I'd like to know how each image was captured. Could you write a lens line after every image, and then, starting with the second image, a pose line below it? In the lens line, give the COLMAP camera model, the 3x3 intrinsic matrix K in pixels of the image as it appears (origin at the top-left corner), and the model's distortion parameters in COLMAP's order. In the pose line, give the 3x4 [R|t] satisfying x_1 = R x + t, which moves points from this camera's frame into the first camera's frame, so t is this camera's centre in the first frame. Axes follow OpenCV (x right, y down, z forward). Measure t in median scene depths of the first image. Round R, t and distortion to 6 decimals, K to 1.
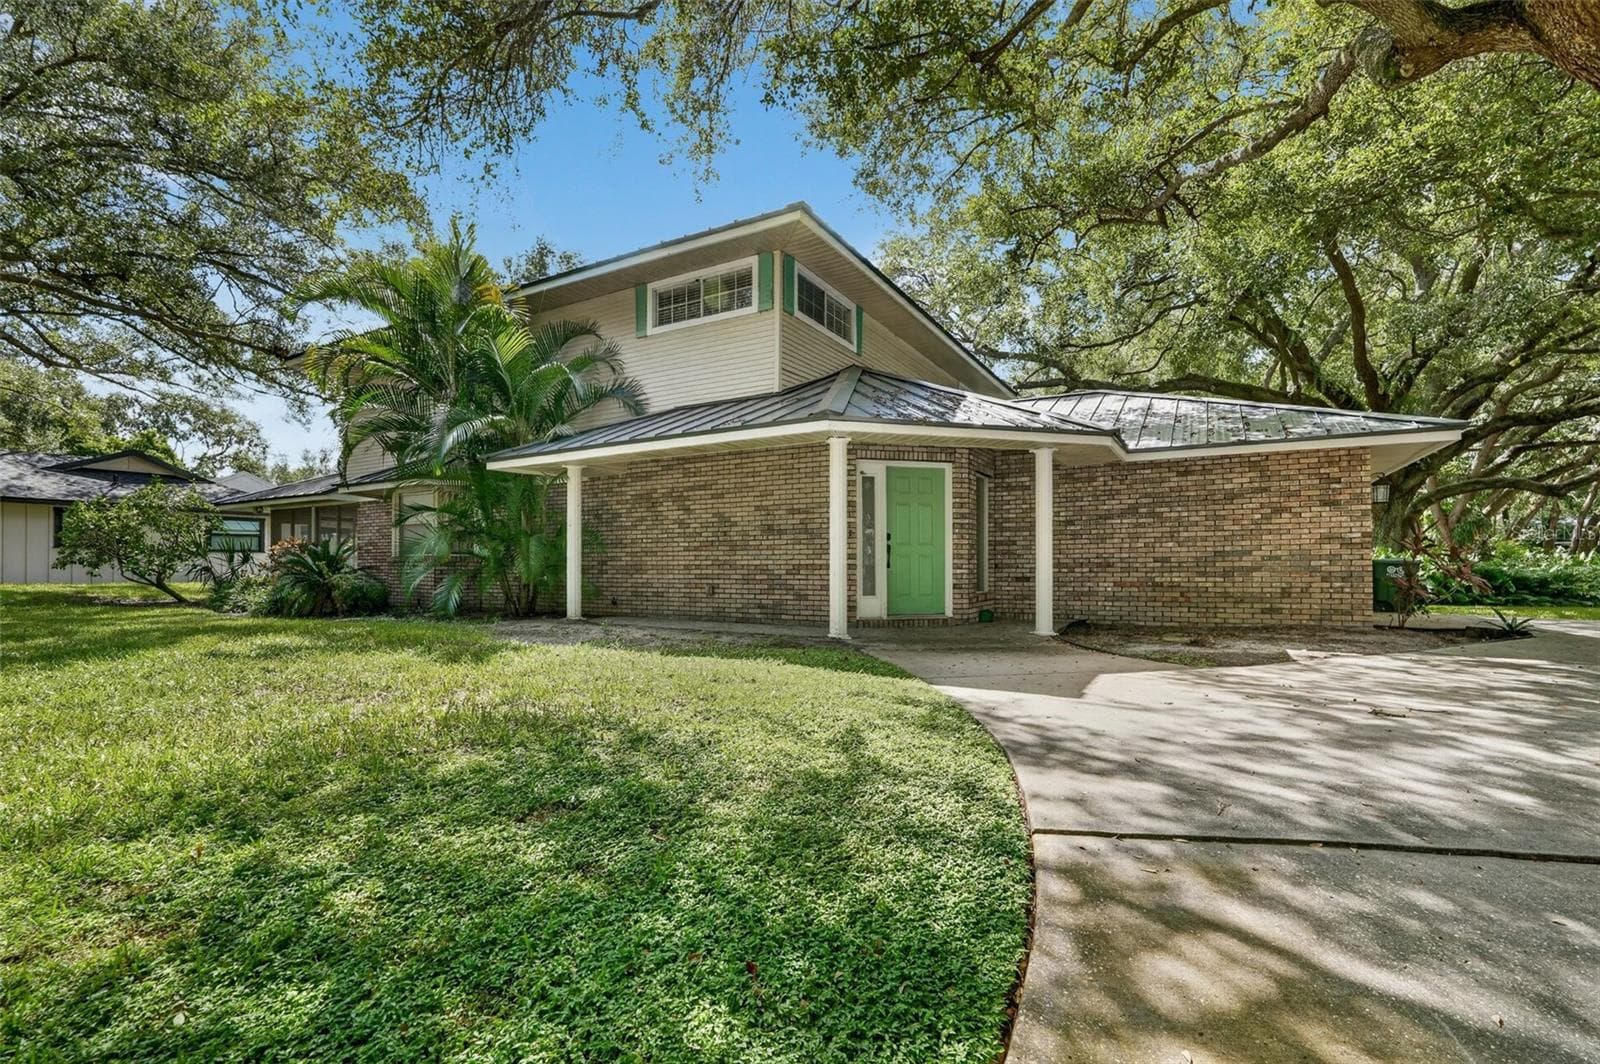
lens RADIAL K [[721.0, 0, 807.4], [0, 721.0, 560.1], [0, 0, 1]] dist [-0.004602, -0.000394]
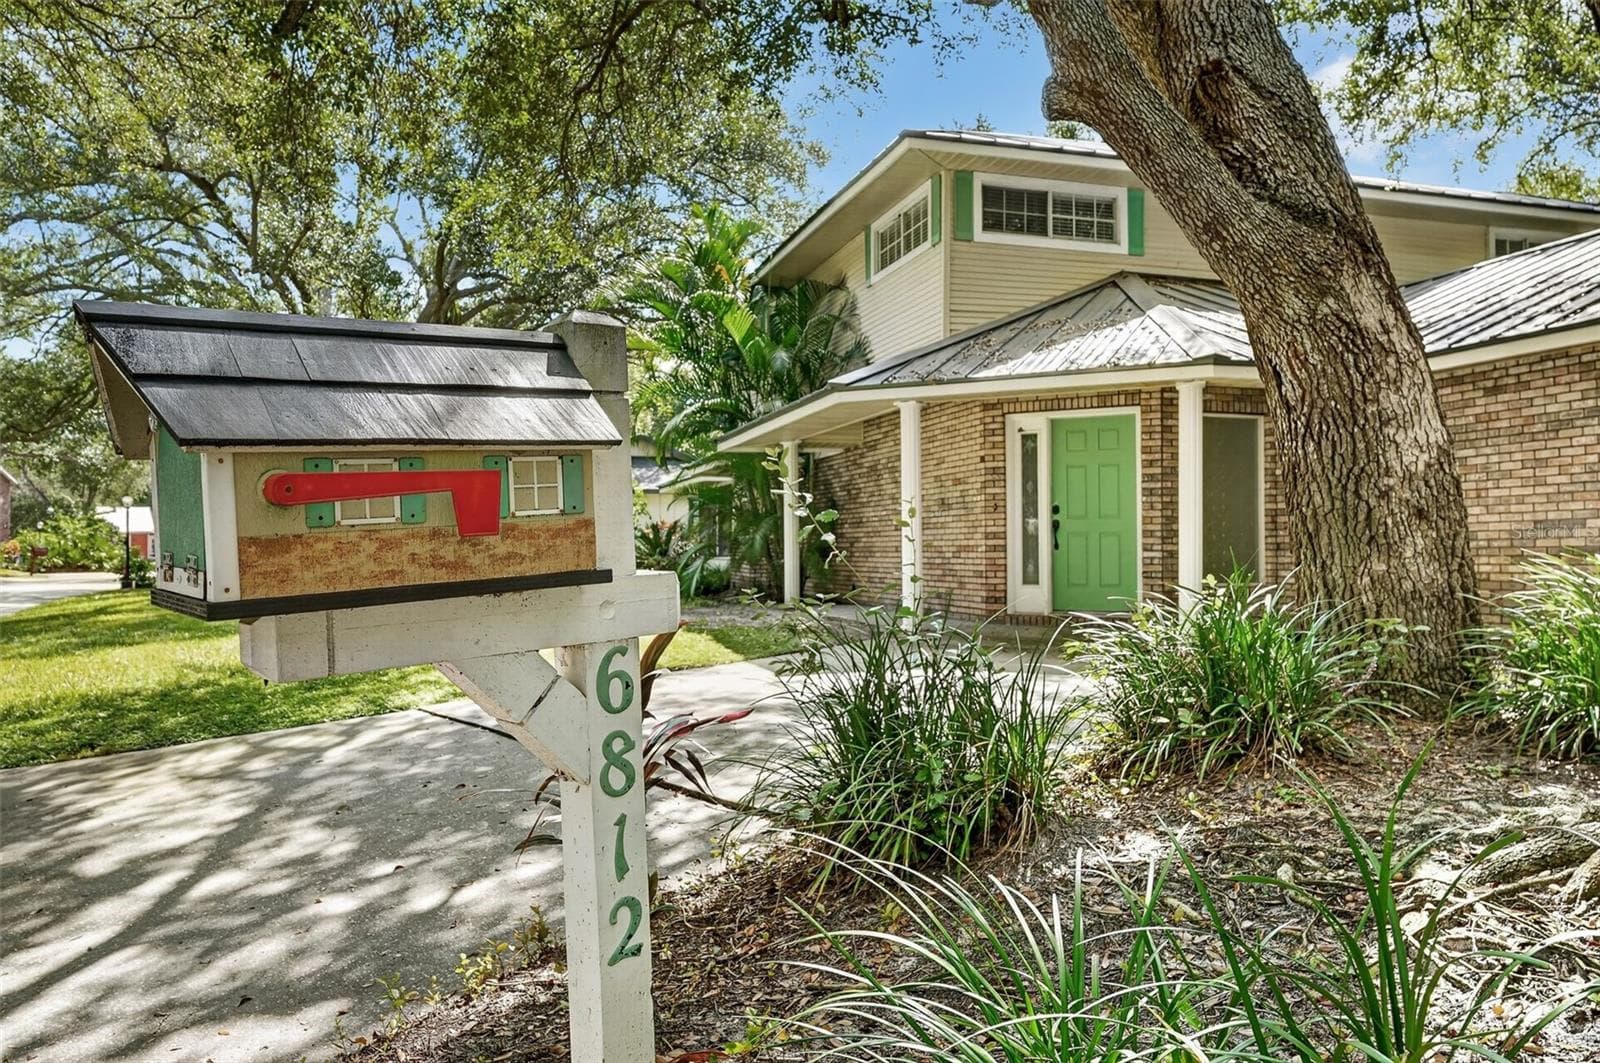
lens RADIAL K [[1159.3, 0, 800.0], [0, 1159.3, 531.5], [0, 0, 1]] dist [-0.000355, 0.001571]
pose [[0.725098, -0.011294, -0.688553, 0.766131], [0.008406, 0.999936, -0.007548, -0.001221], [0.688594, -0.000315, 0.725147, -0.092322]]
